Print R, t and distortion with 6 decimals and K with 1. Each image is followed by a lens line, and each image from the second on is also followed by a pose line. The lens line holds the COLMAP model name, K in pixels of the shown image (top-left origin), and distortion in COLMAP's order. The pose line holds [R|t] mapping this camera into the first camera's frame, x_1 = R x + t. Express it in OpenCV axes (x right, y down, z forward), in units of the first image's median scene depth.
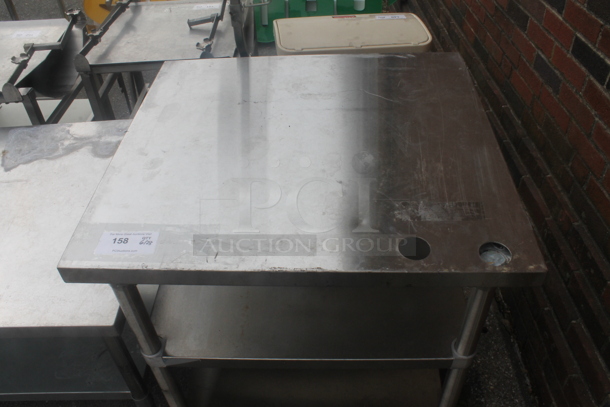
lens RADIAL K [[513.7, 0, 304.0], [0, 513.7, 201.5], [0, 0, 1]] dist [-0.166044, 0.129818]
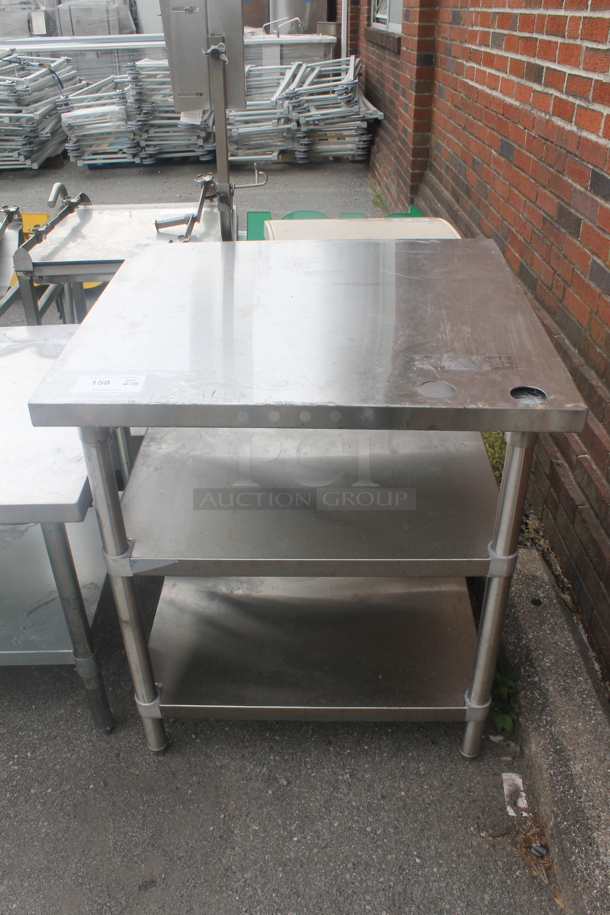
lens RADIAL K [[770.5, 0, 299.9], [0, 770.5, 460.8], [0, 0, 1]] dist [-0.166044, 0.129818]
pose [[0.999669, 0.016936, 0.019376, -0.030248], [-0.013967, 0.989447, -0.144224, 0.265746], [-0.021614, 0.143905, 0.989355, -0.191960]]
